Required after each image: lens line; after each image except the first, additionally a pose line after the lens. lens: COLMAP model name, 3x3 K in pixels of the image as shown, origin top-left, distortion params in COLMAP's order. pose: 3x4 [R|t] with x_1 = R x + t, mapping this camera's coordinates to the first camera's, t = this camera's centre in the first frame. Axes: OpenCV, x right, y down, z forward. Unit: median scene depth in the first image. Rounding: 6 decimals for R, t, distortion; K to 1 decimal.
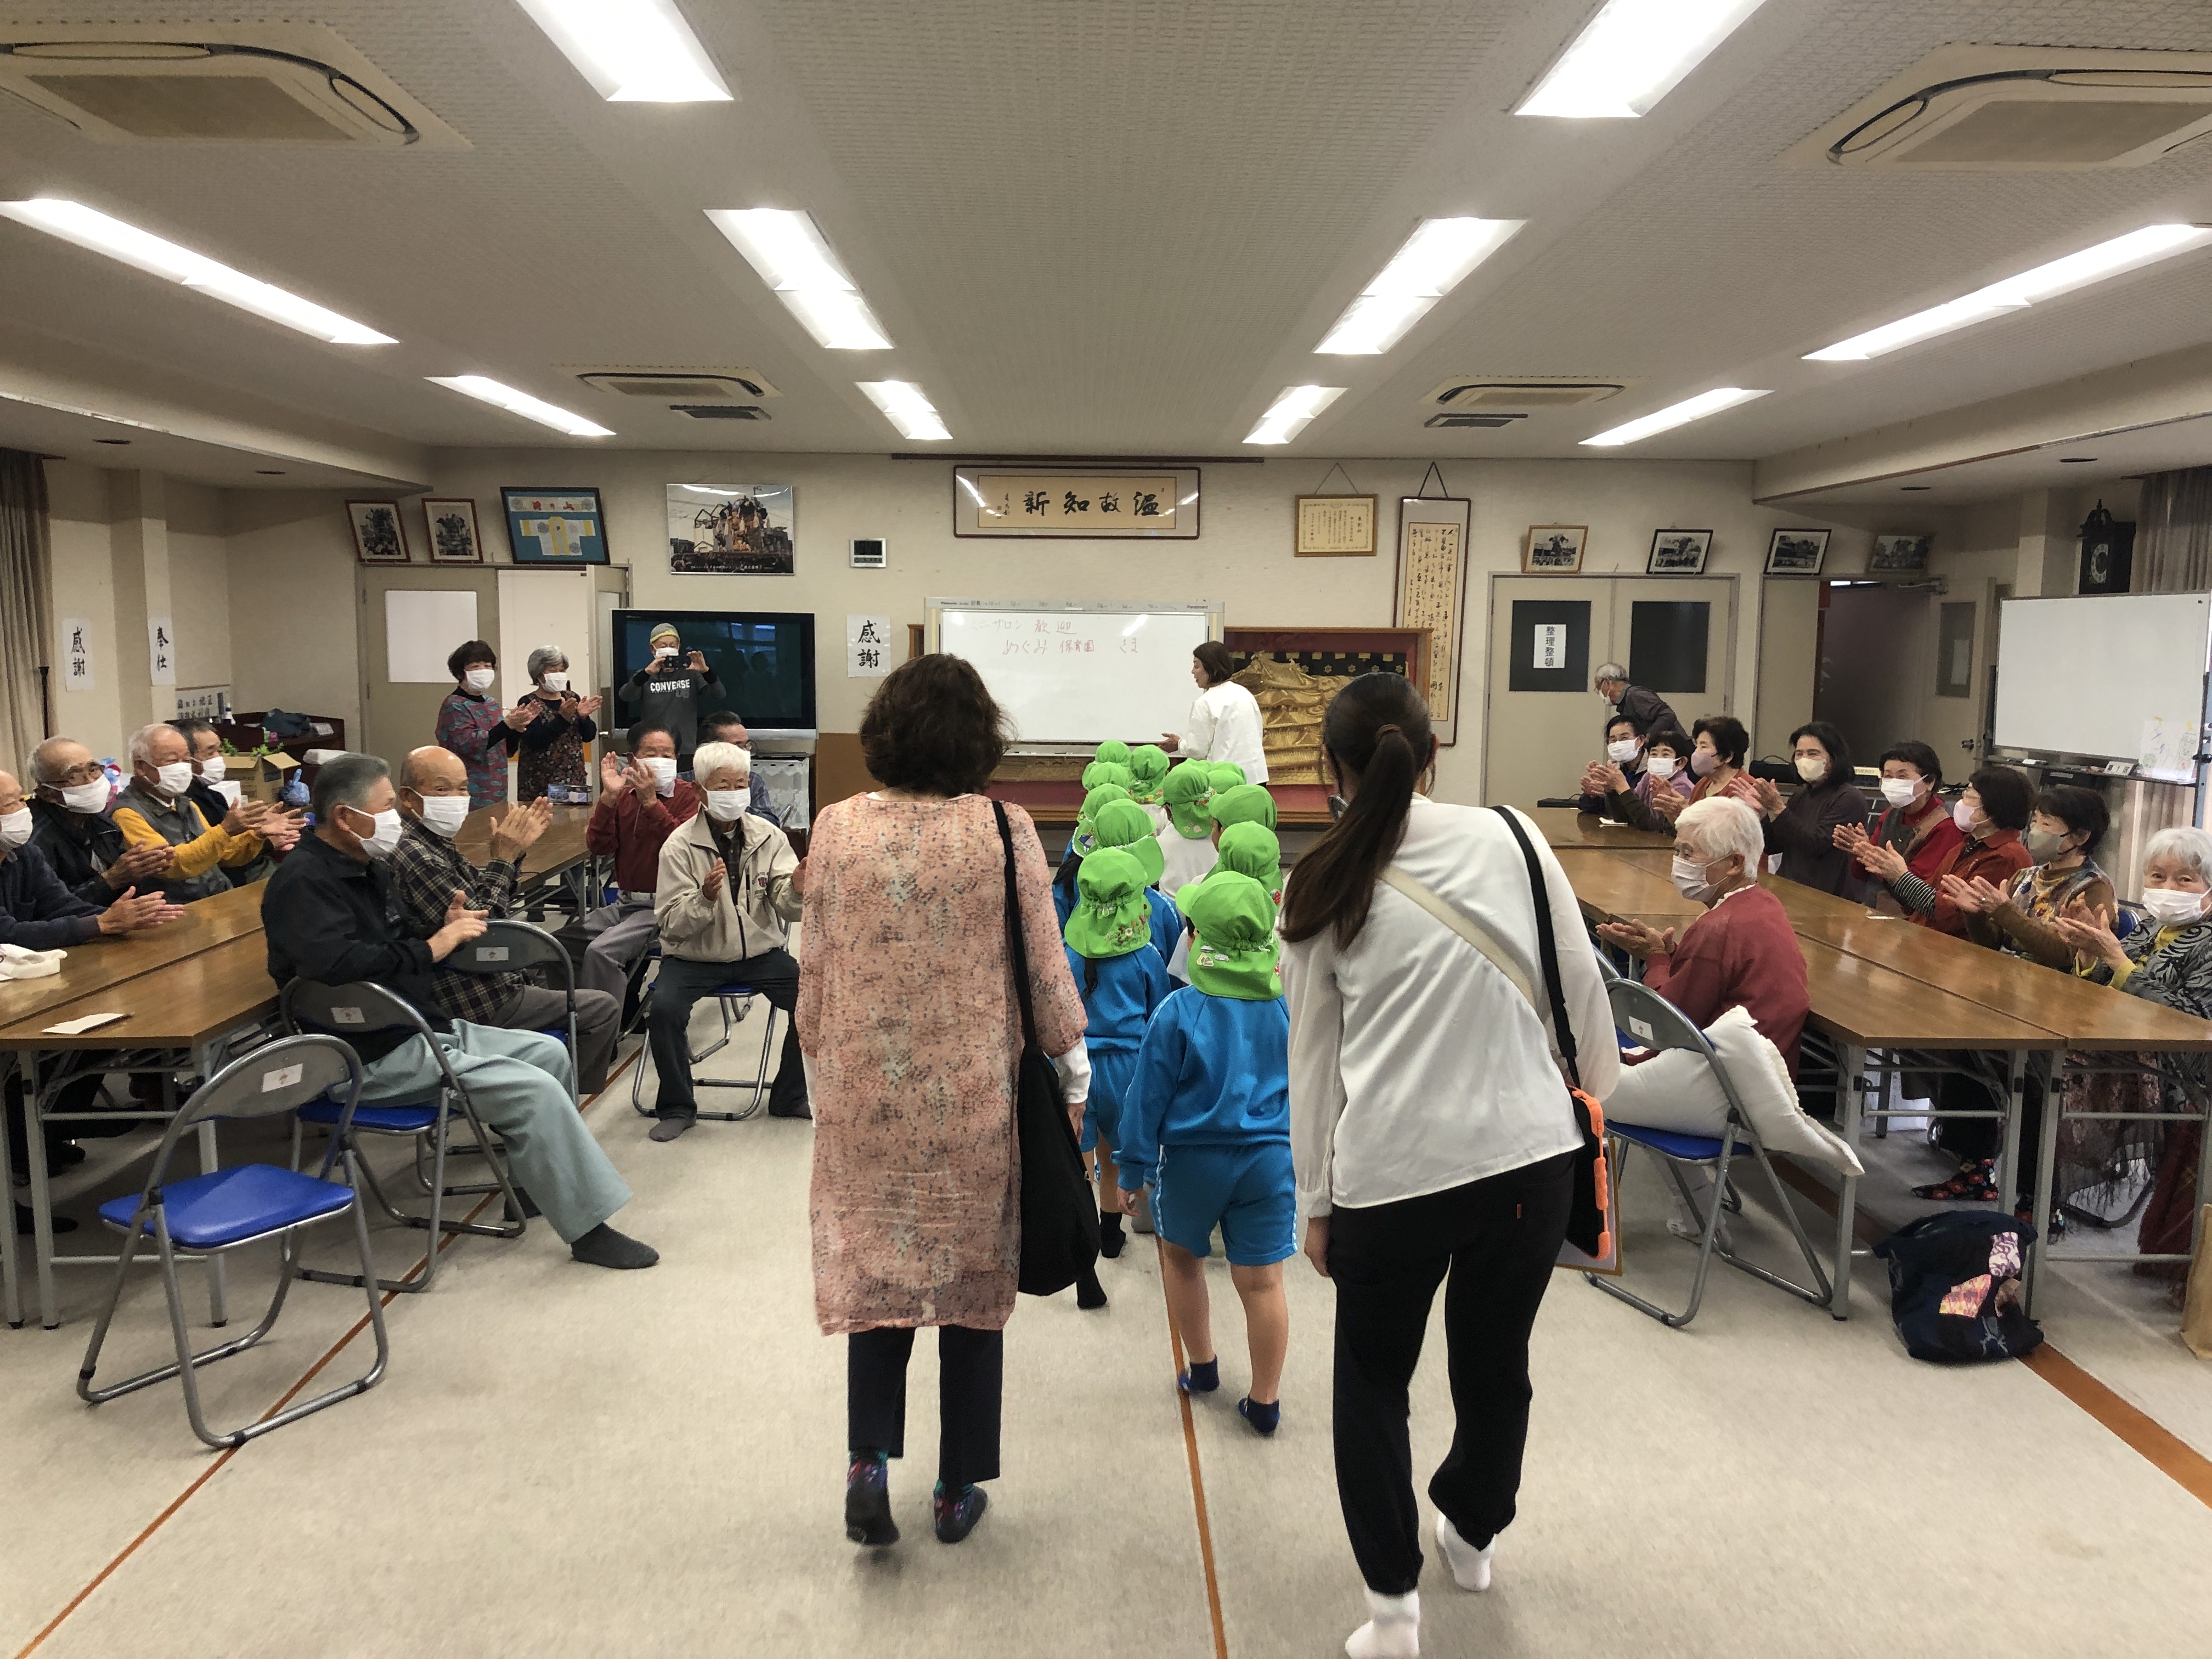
lens RADIAL K [[1795.7, 0, 1080.3], [0, 1795.7, 855.9], [0, 0, 1]] dist [0.023930, -0.030342]
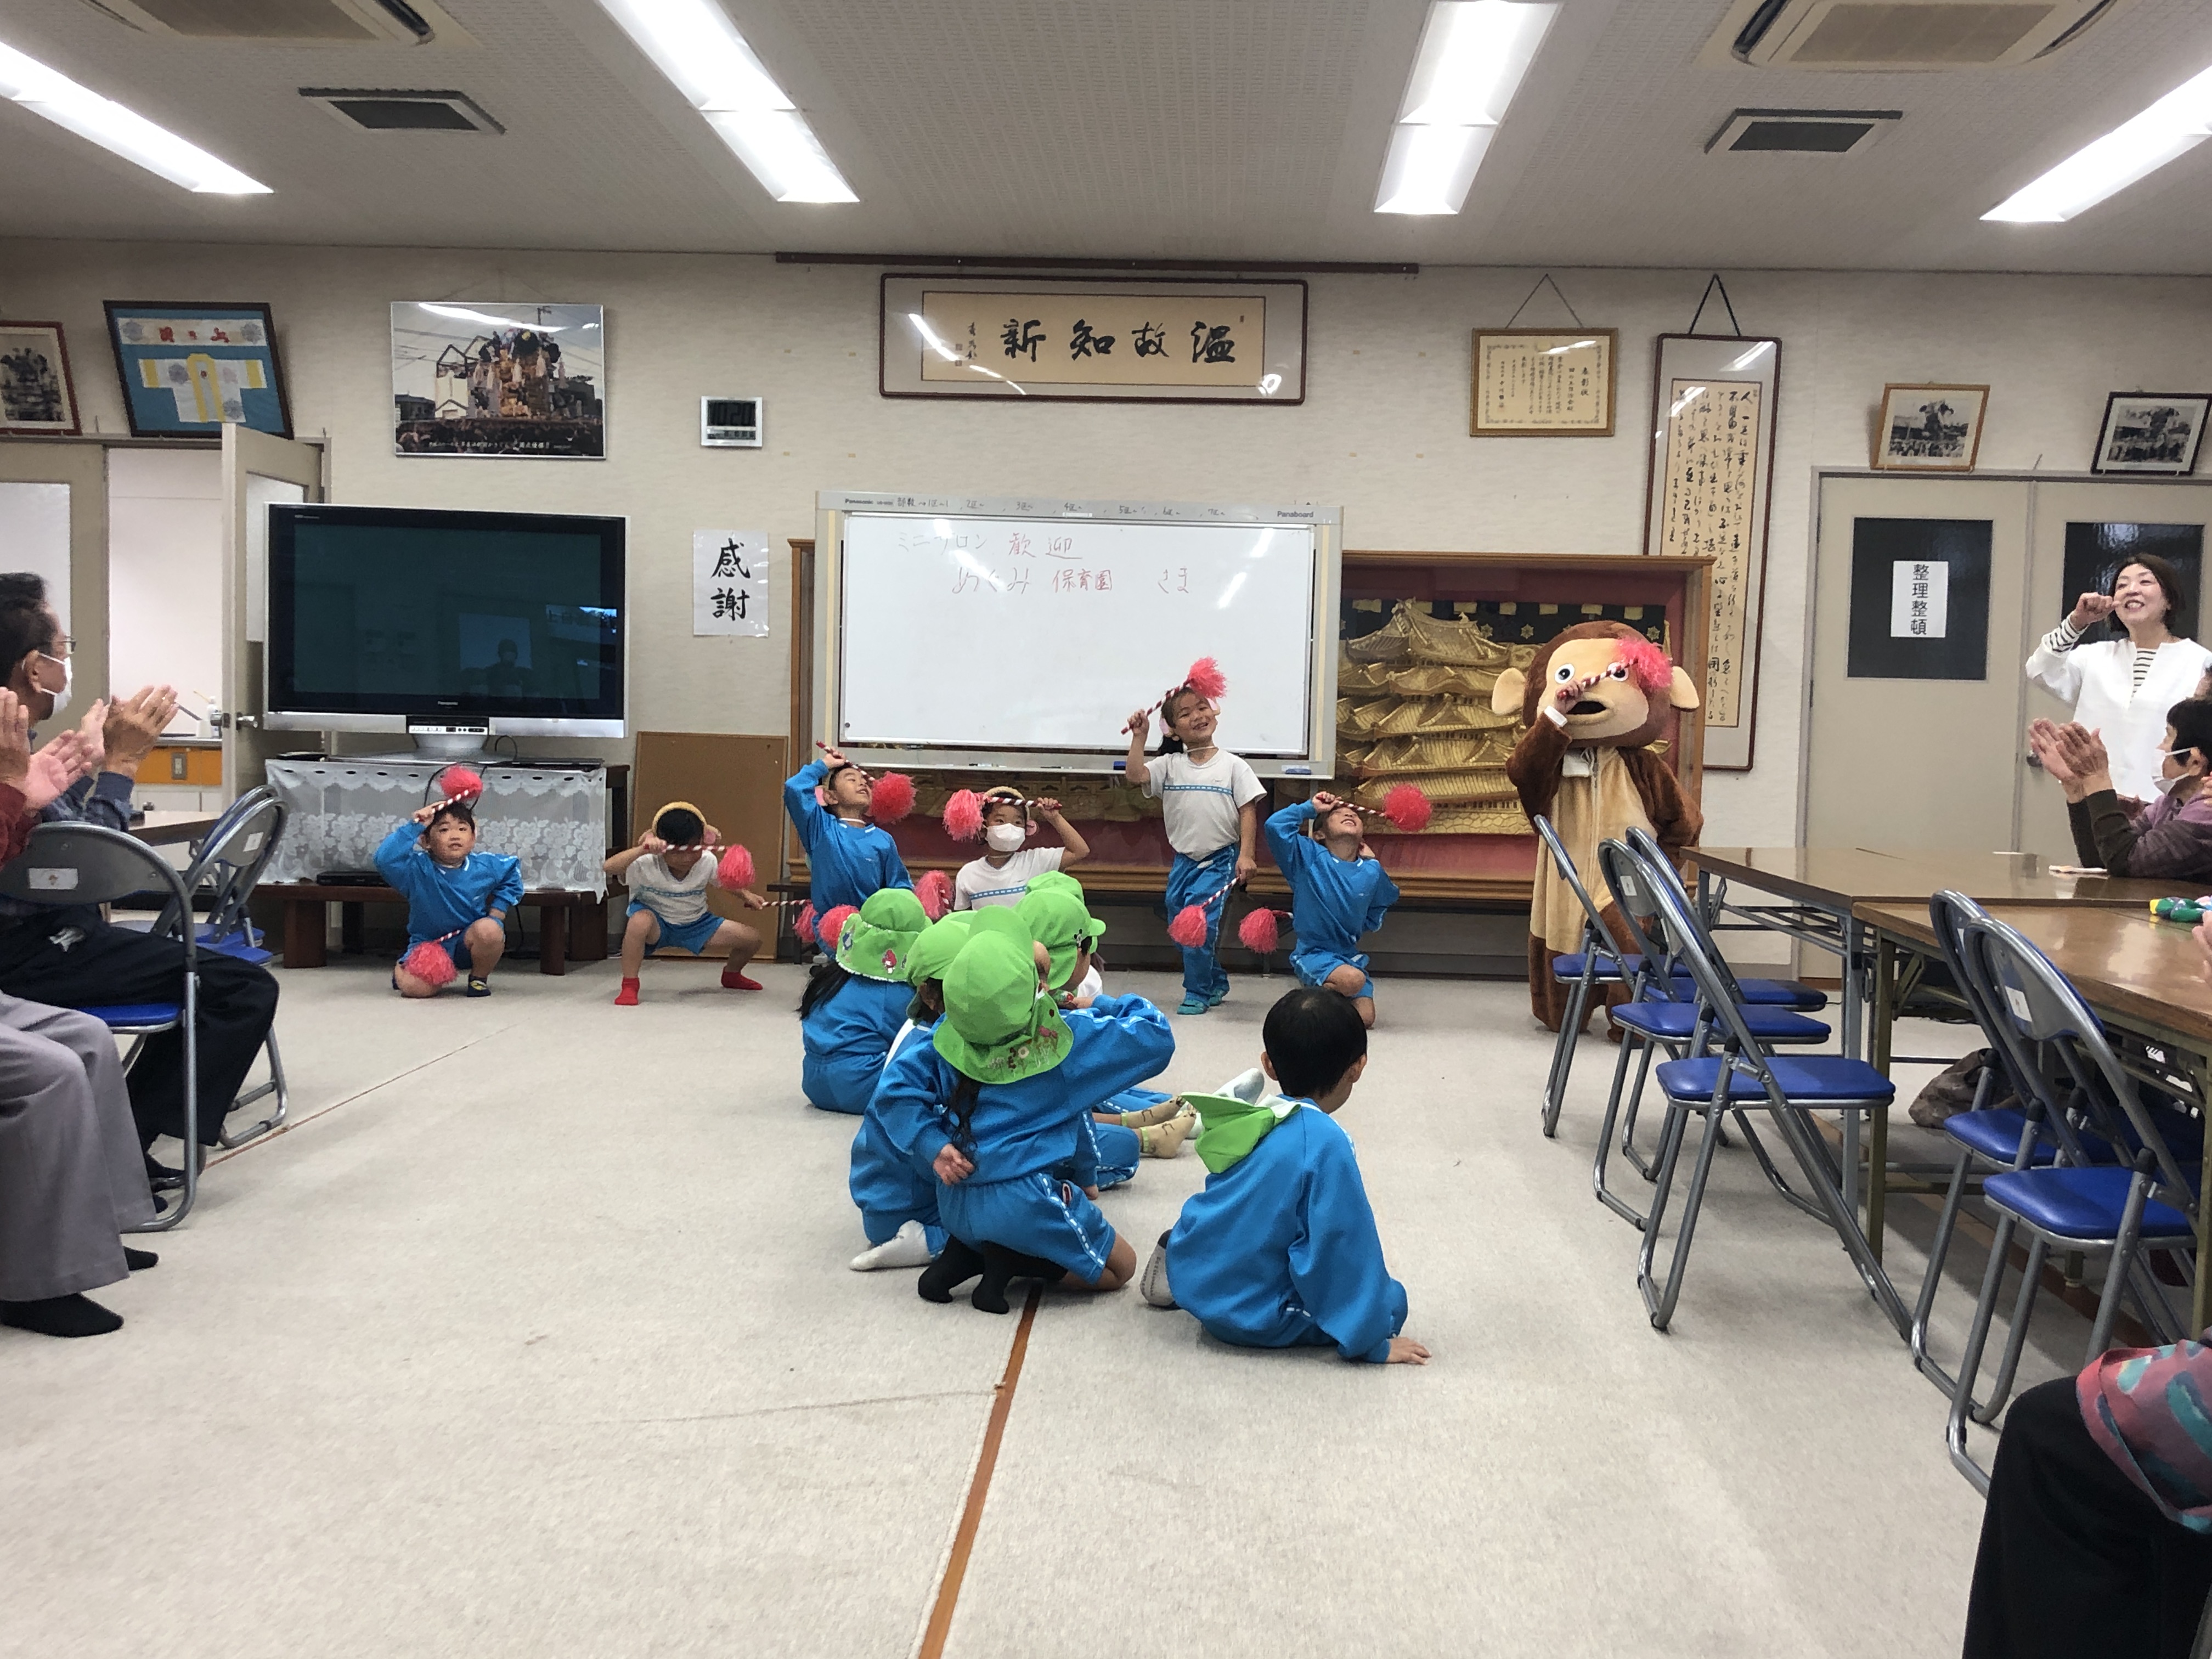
lens RADIAL K [[2385.8, 0, 1134.0], [0, 2385.8, 868.6], [0, 0, 1]] dist [0.020505, 0.000000]
pose [[0.999017, 0.016272, -0.041240, 0.045899], [-0.018434, 0.998446, -0.052595, 0.013432], [0.040320, 0.053304, 0.997764, 0.243398]]
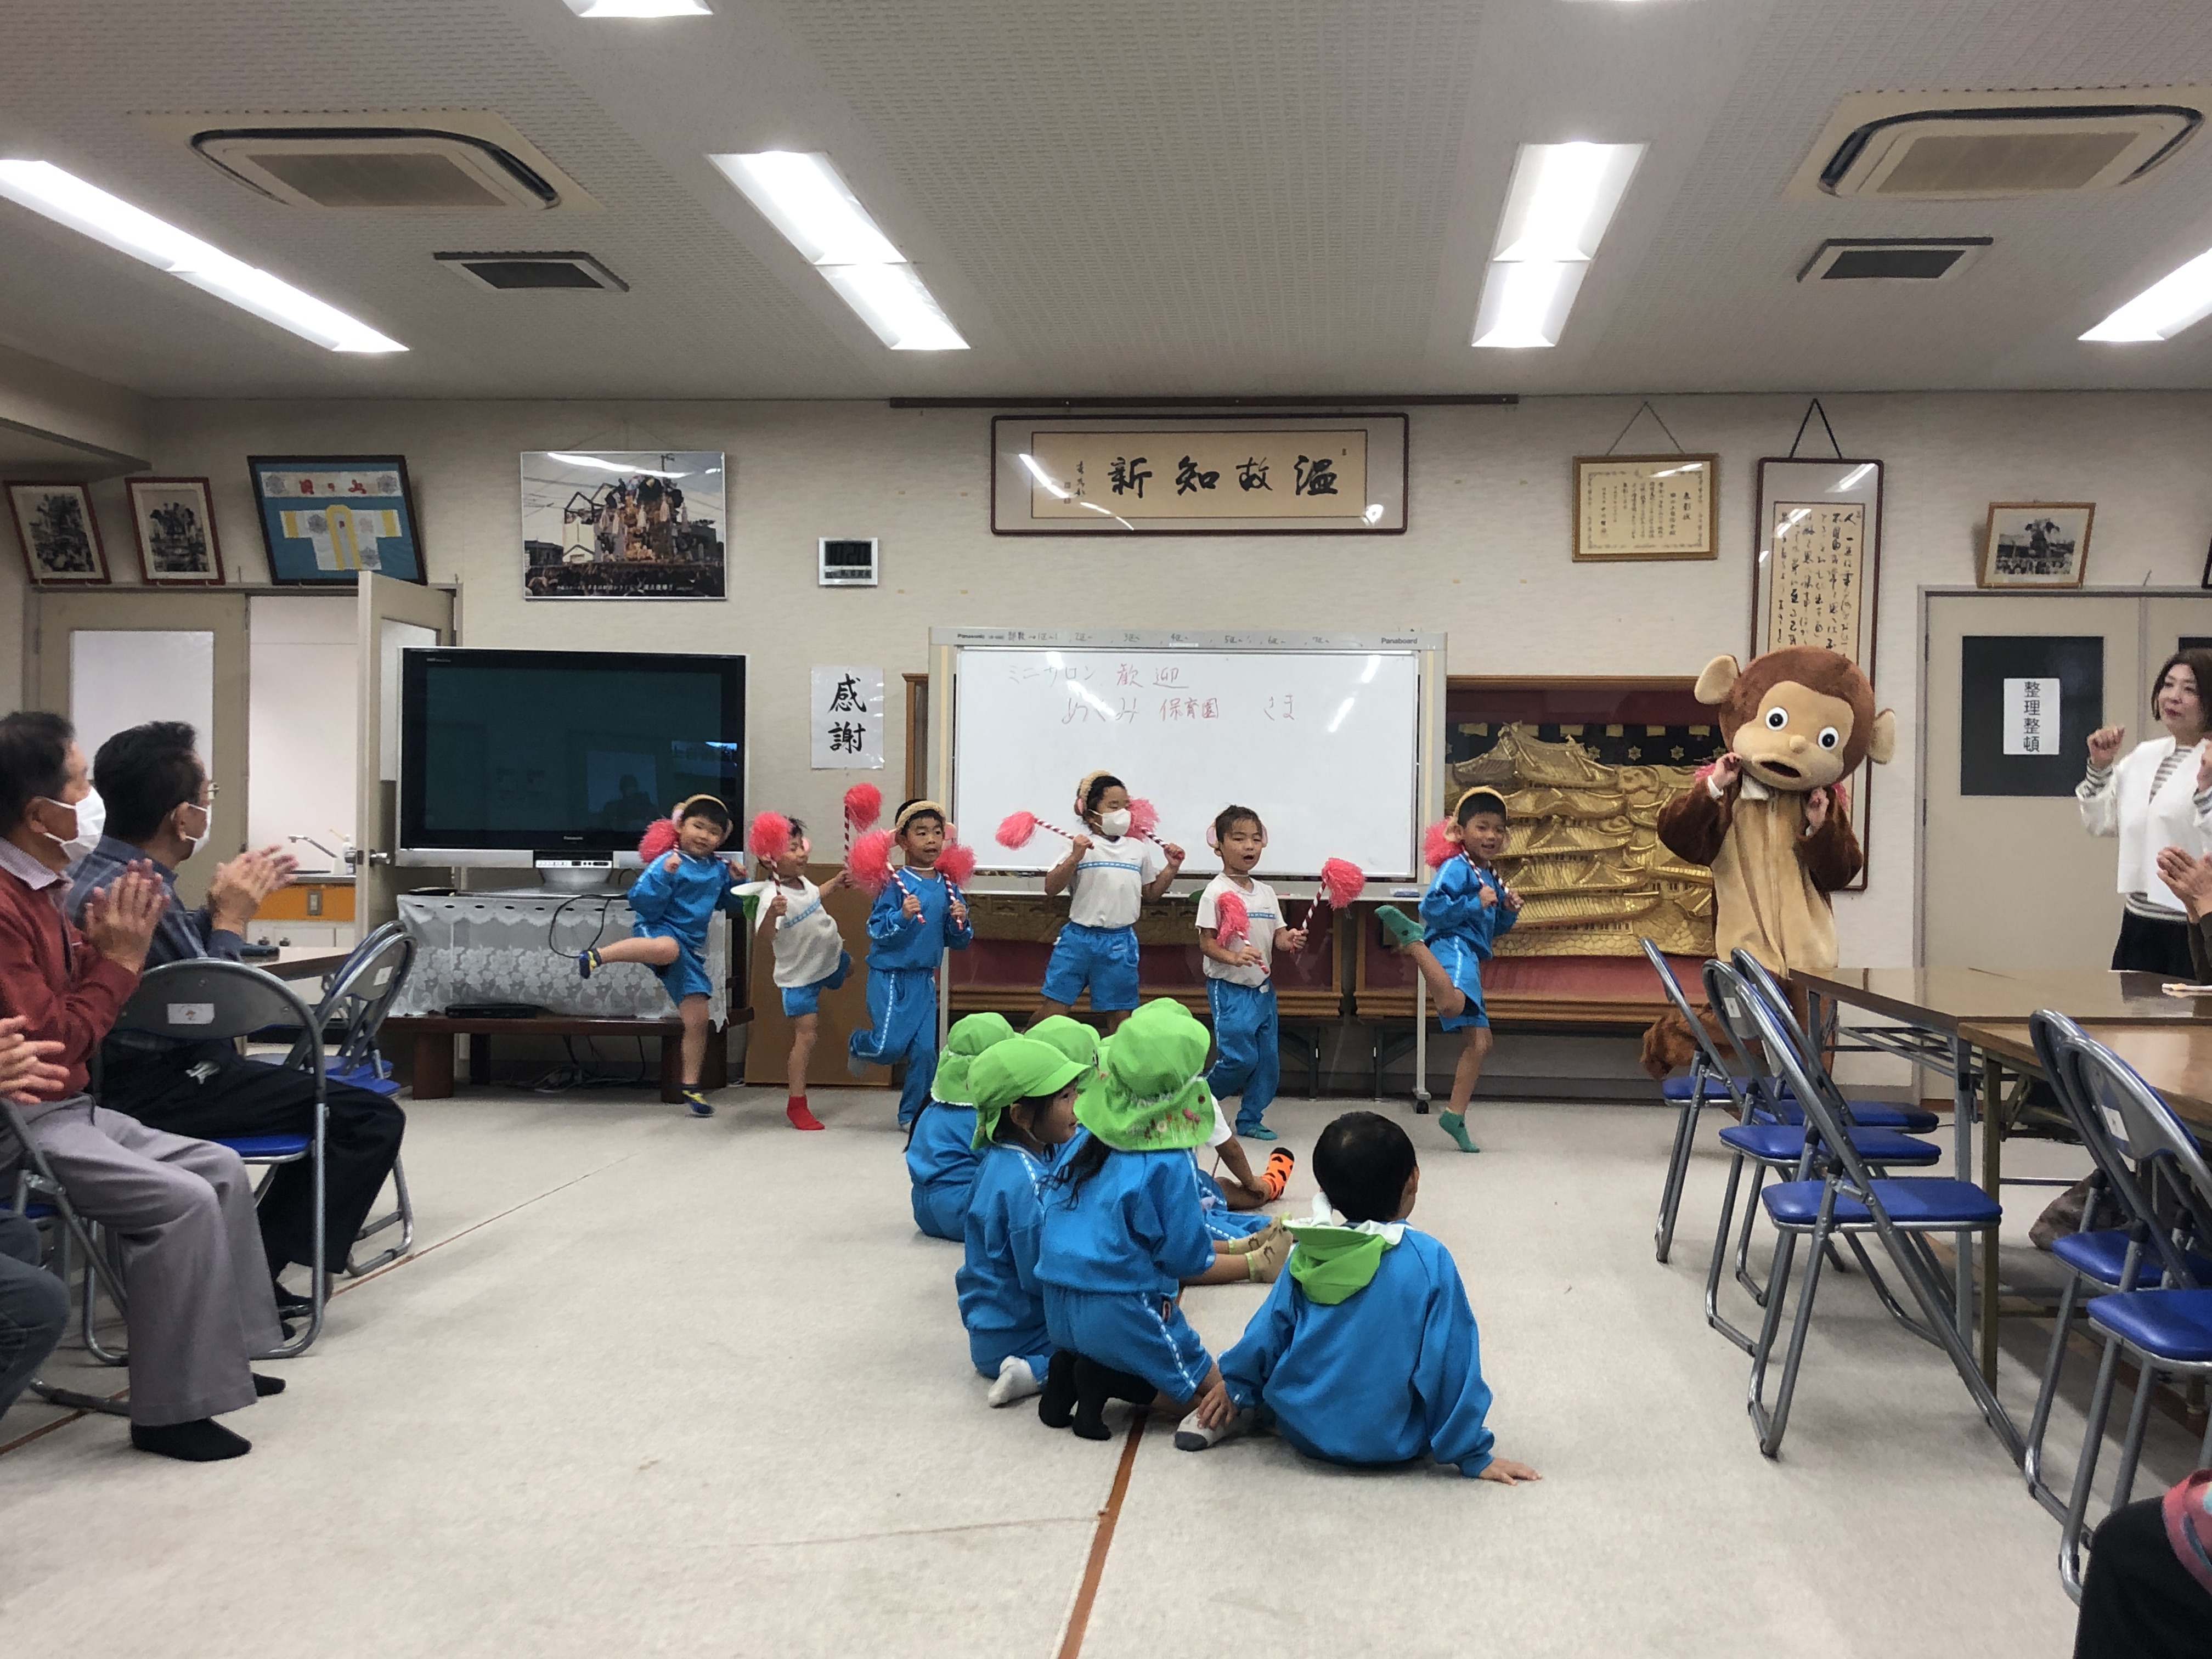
lens RADIAL K [[2385.8, 0, 1136.3], [0, 2385.8, 837.6], [0, 0, 1]] dist [0.020505, 0.000000]
pose [[0.995872, 0.001549, -0.090758, 0.049208], [-0.012183, 0.993088, -0.116740, 0.013477], [0.089950, 0.117364, 0.989007, 0.237200]]
